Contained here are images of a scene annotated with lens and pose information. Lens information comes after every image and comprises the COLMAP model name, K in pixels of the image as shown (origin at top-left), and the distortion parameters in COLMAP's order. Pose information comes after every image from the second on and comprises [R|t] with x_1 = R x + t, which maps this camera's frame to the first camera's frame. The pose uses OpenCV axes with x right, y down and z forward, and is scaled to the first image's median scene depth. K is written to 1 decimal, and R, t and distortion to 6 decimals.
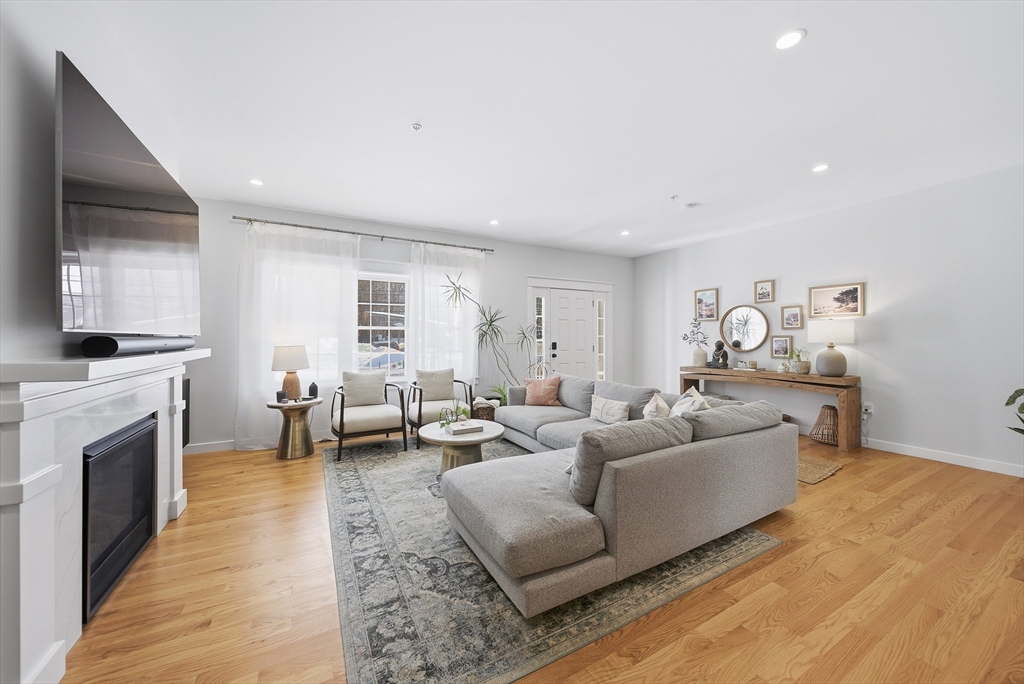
lens RADIAL K [[367.3, 0, 512.8], [0, 367.3, 336.6], [0, 0, 1]] dist [-0.004700, -0.000645]
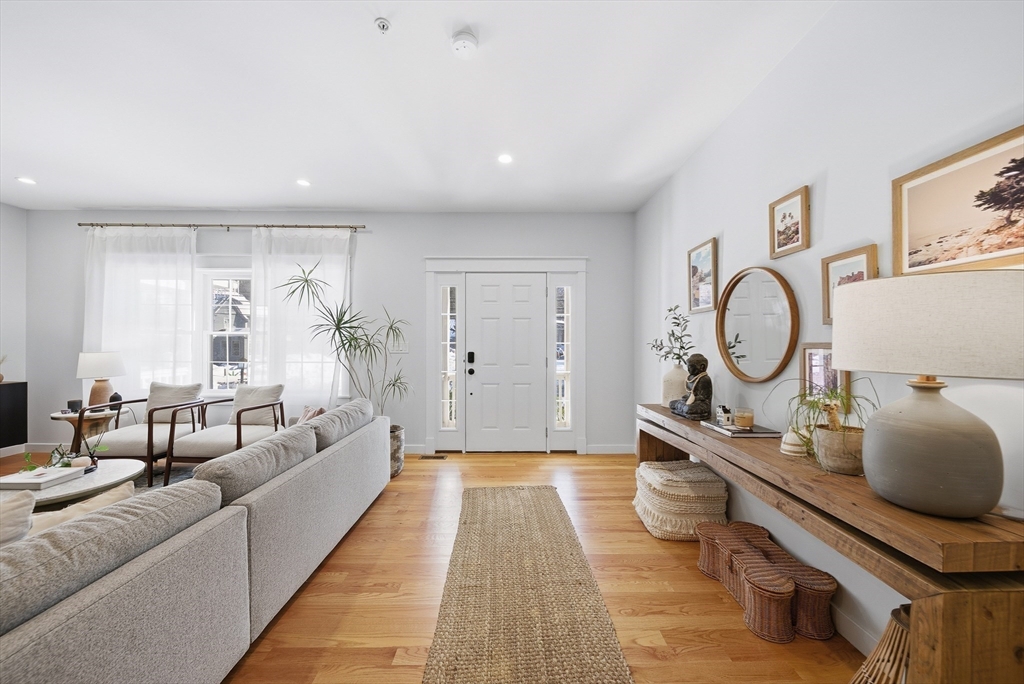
lens RADIAL K [[367.3, 0, 512.9], [0, 367.3, 343.1], [0, 0, 1]] dist [-0.004700, -0.000645]
pose [[0.883022, 0.002470, -0.469326, 0.642923], [-0.002976, 0.999996, -0.000337, -0.001393], [0.469323, 0.001694, 0.883025, 0.565985]]
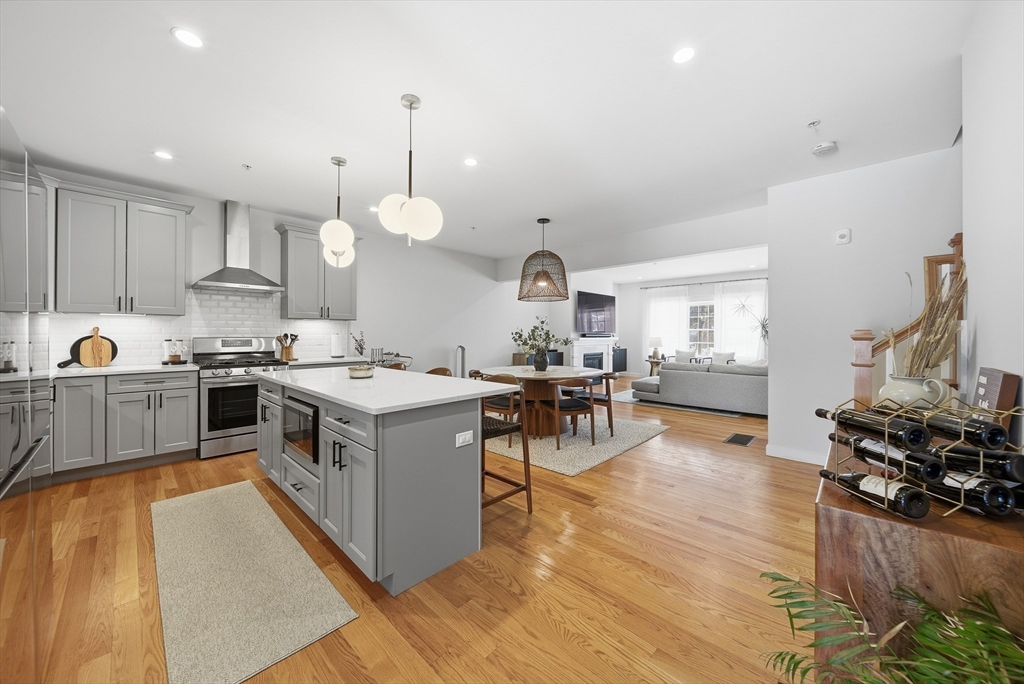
lens RADIAL K [[367.3, 0, 511.7], [0, 367.3, 335.3], [0, 0, 1]] dist [-0.004700, -0.000645]
pose [[0.299011, 0.005248, -0.954235, 1.224691], [-0.000308, 0.999985, 0.005403, -0.002475], [0.954250, -0.001322, 0.299008, -0.554049]]
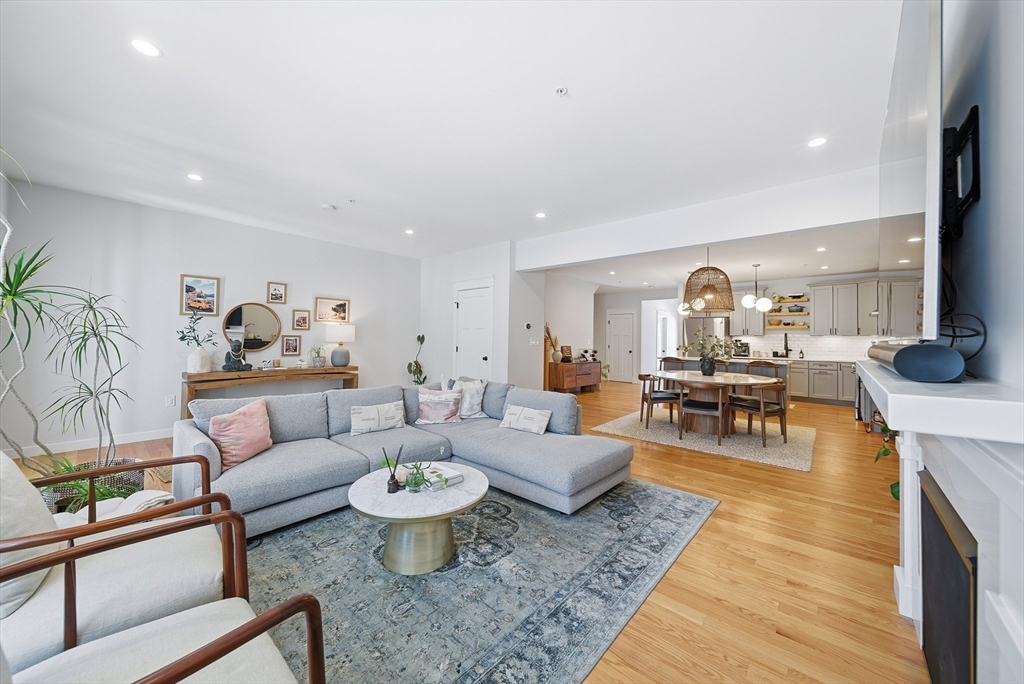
lens RADIAL K [[367.3, 0, 511.0], [0, 367.3, 335.9], [0, 0, 1]] dist [-0.004700, -0.000645]
pose [[-0.326169, 0.005260, 0.945297, -0.546774], [-0.016136, 0.999808, -0.011131, 0.000496], [-0.945174, -0.018884, -0.326021, 0.740421]]
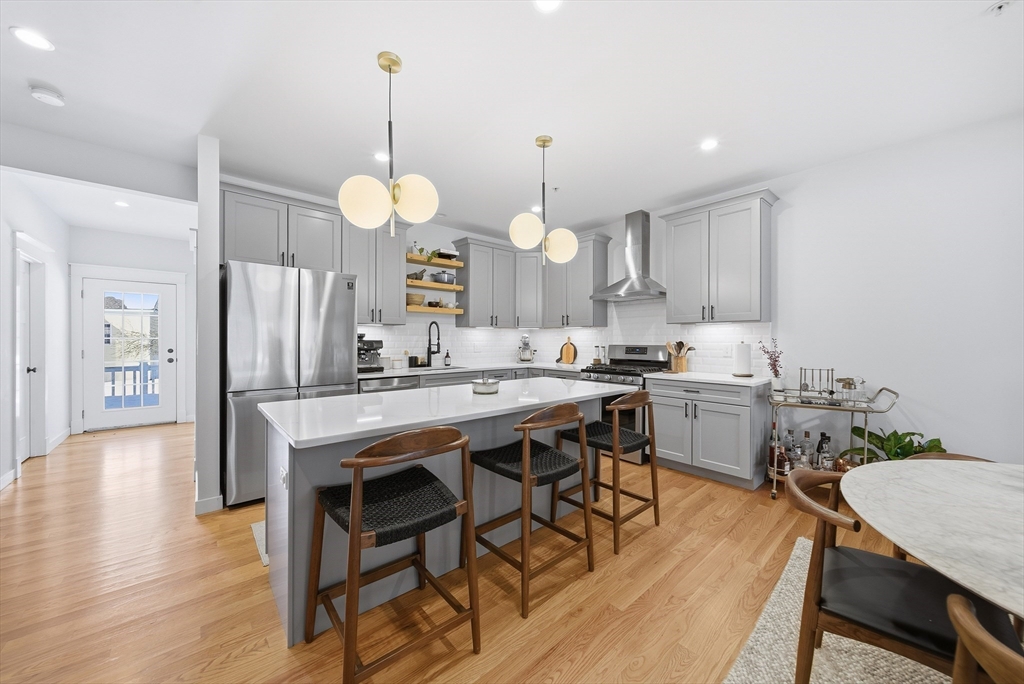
lens RADIAL K [[367.3, 0, 508.9], [0, 367.3, 340.1], [0, 0, 1]] dist [-0.004700, -0.000645]
pose [[-0.977189, 0.000216, -0.212372, 0.686420], [0.000585, 0.999998, -0.001678, -0.003668], [0.212371, -0.001764, -0.977187, -0.113931]]
